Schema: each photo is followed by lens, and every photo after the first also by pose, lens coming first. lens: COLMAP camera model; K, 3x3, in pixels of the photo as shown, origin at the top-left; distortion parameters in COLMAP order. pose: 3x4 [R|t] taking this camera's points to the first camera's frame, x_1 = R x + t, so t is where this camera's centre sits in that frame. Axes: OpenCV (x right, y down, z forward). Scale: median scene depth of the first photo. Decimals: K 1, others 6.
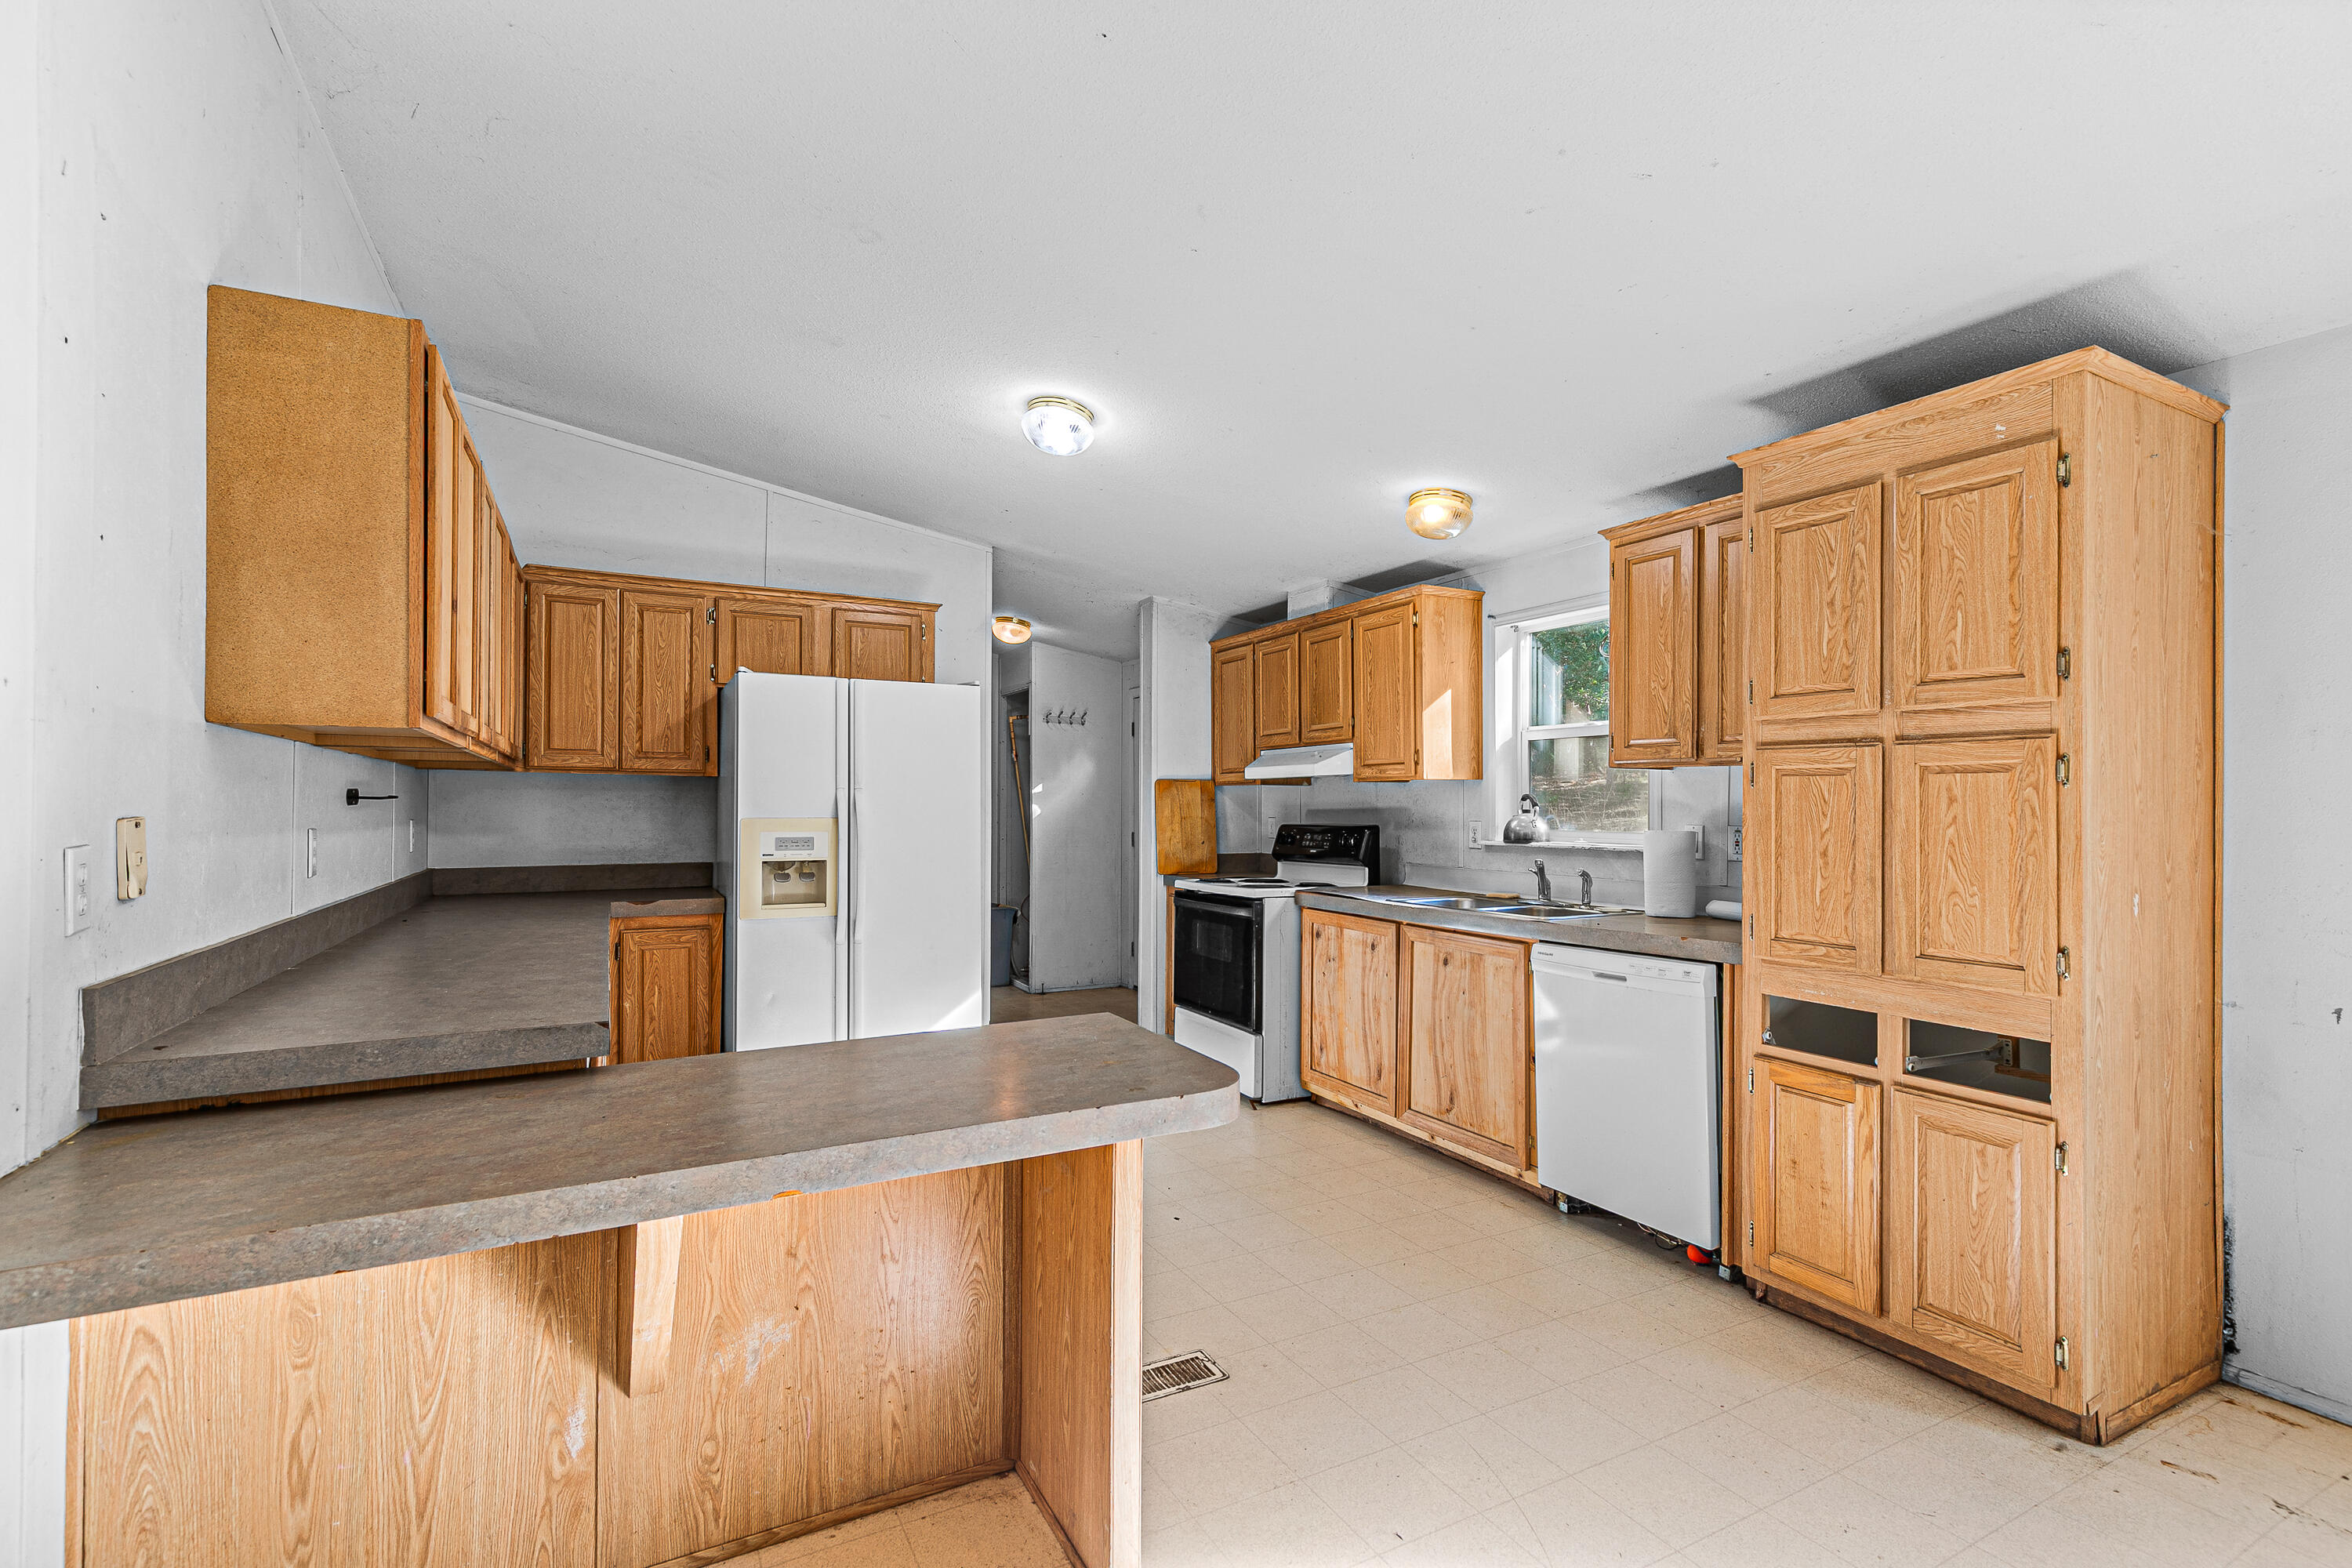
lens RADIAL K [[1043.5, 0, 1191.1], [0, 1043.5, 791.8], [0, 0, 1]] dist [0.006902, -0.000626]
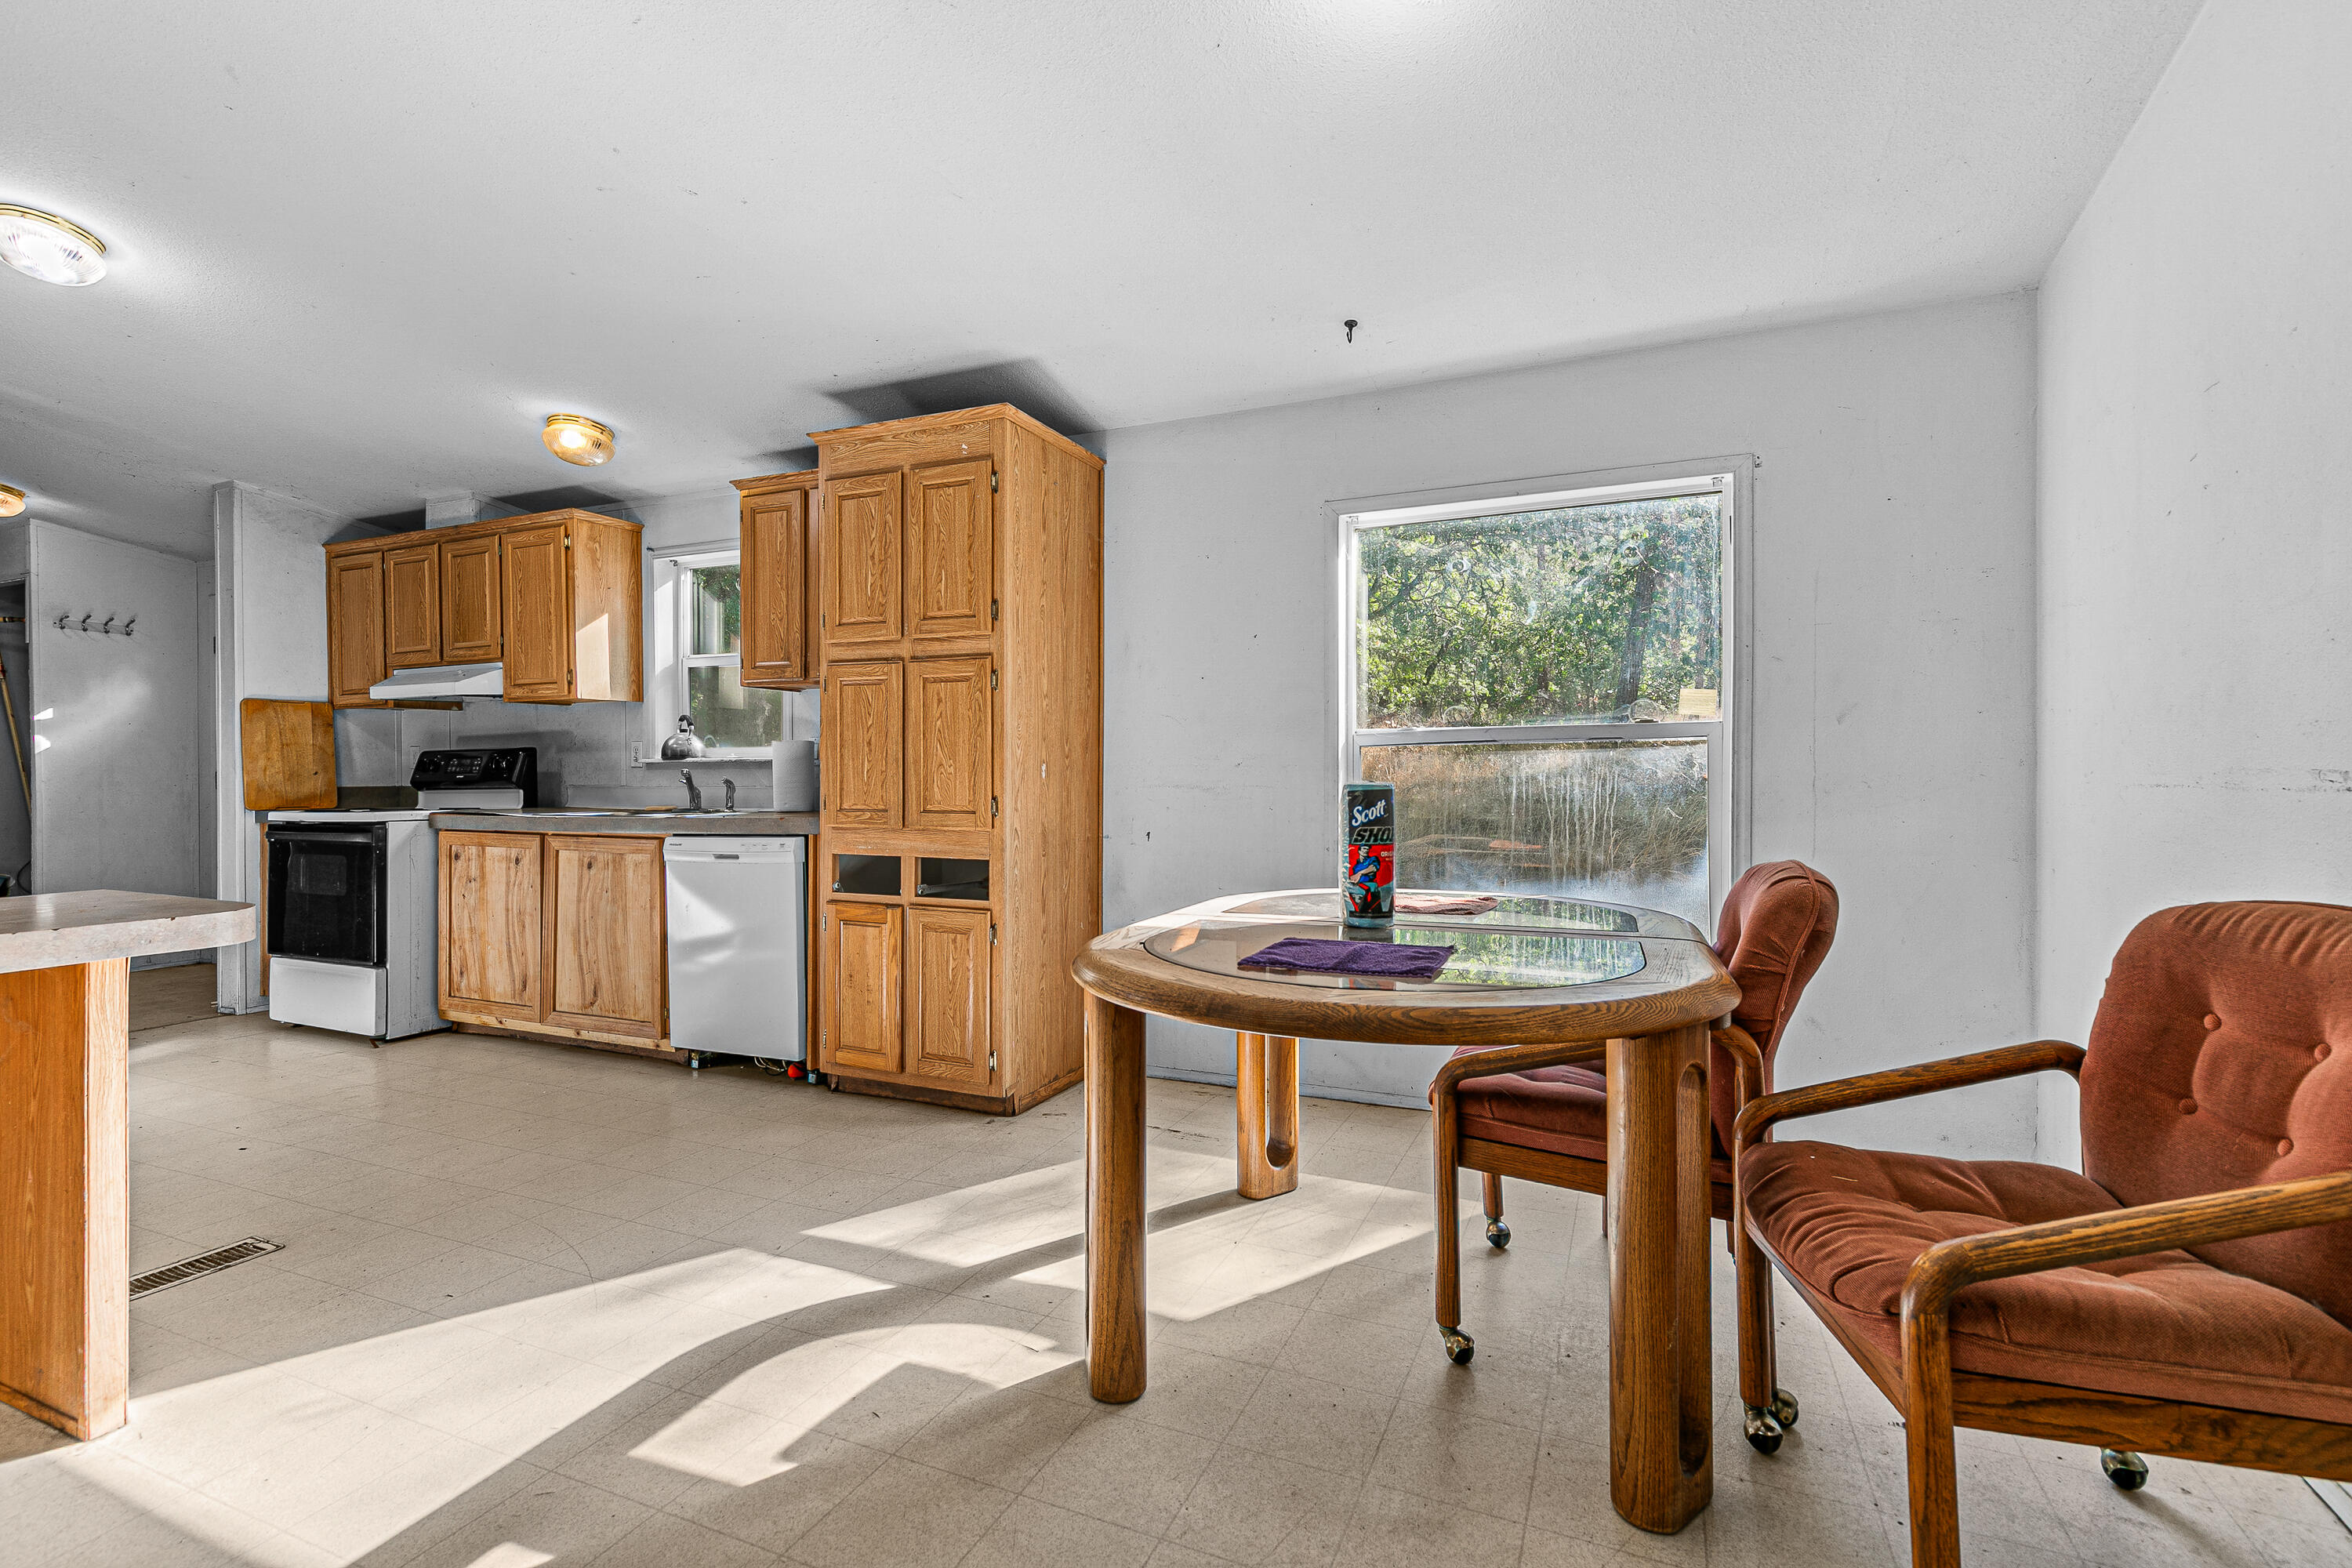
lens RADIAL K [[1043.5, 0, 1170.4], [0, 1043.5, 775.1], [0, 0, 1]] dist [0.006902, -0.000626]
pose [[0.790573, -0.009526, 0.612293, 0.068002], [-0.000968, 0.999858, 0.016805, 0.059132], [-0.612367, -0.013878, 0.790452, -0.228725]]
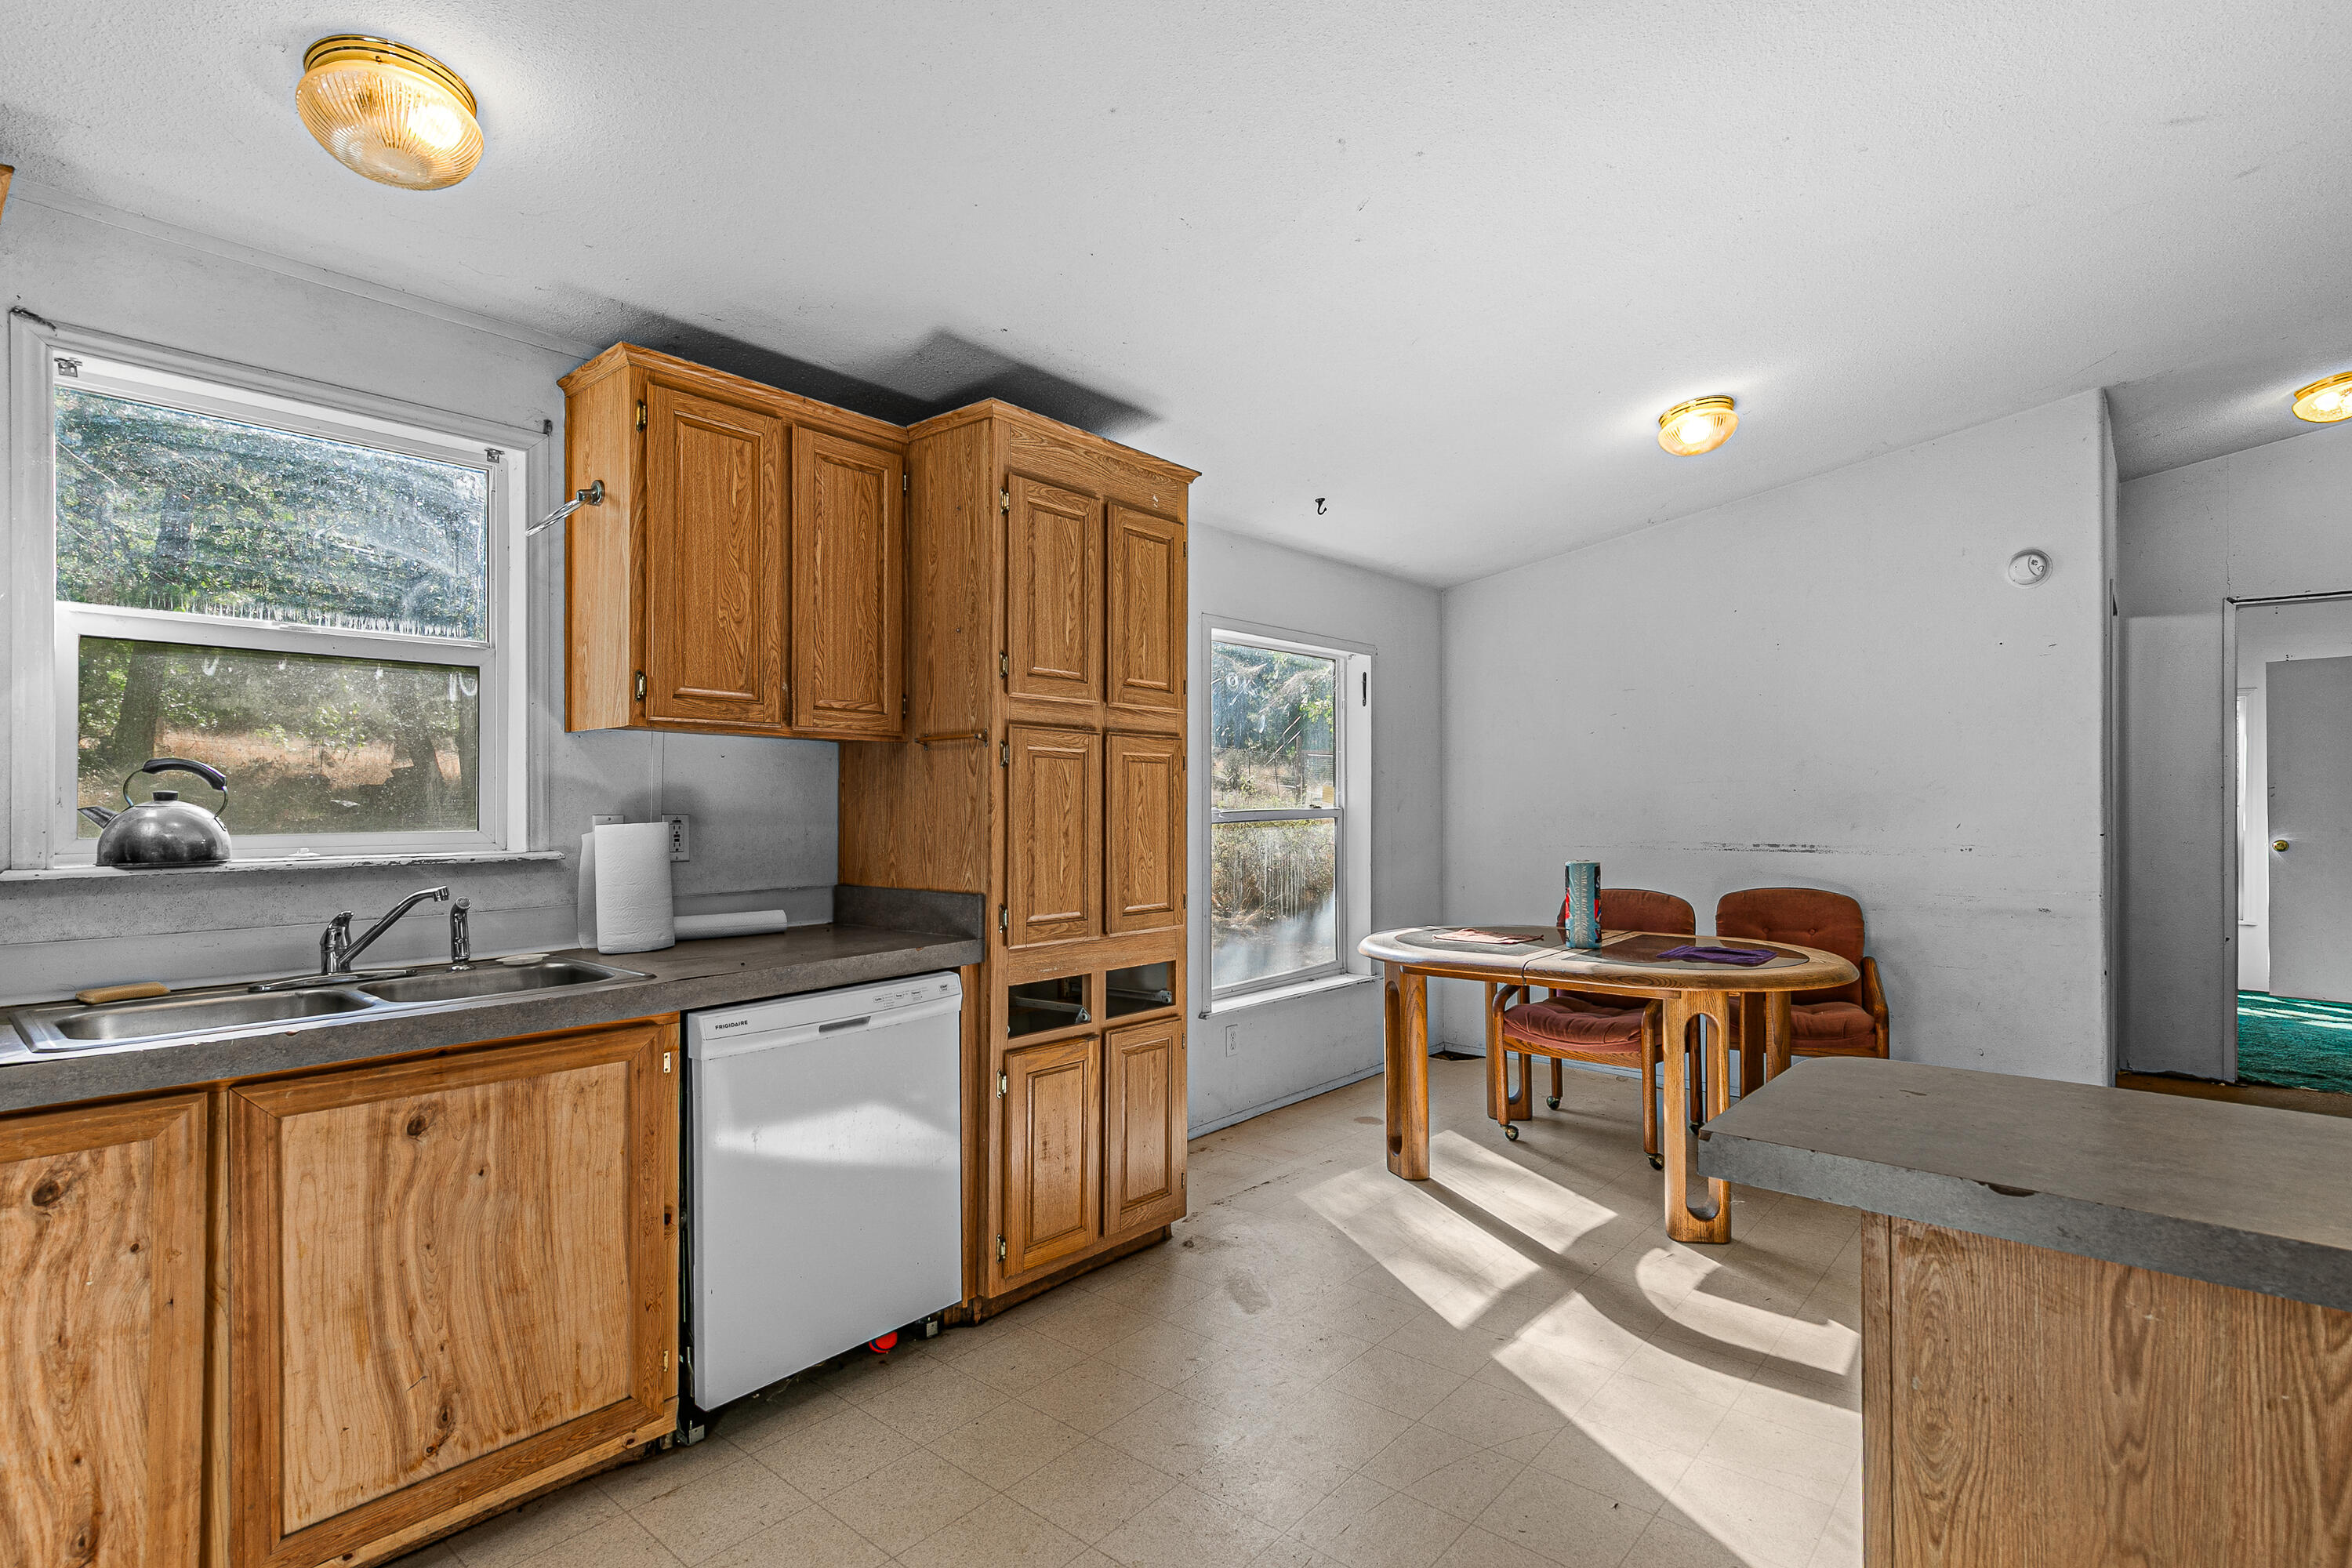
lens RADIAL K [[1127.0, 0, 1212.8], [0, 1127.0, 803.2], [0, 0, 1]] dist [0.019693, -0.000584]
pose [[-0.351442, -0.004969, 0.936196, -0.382906], [-0.012984, 0.999916, 0.000433, 0.020083], [-0.936120, -0.012003, -0.351477, 0.962098]]
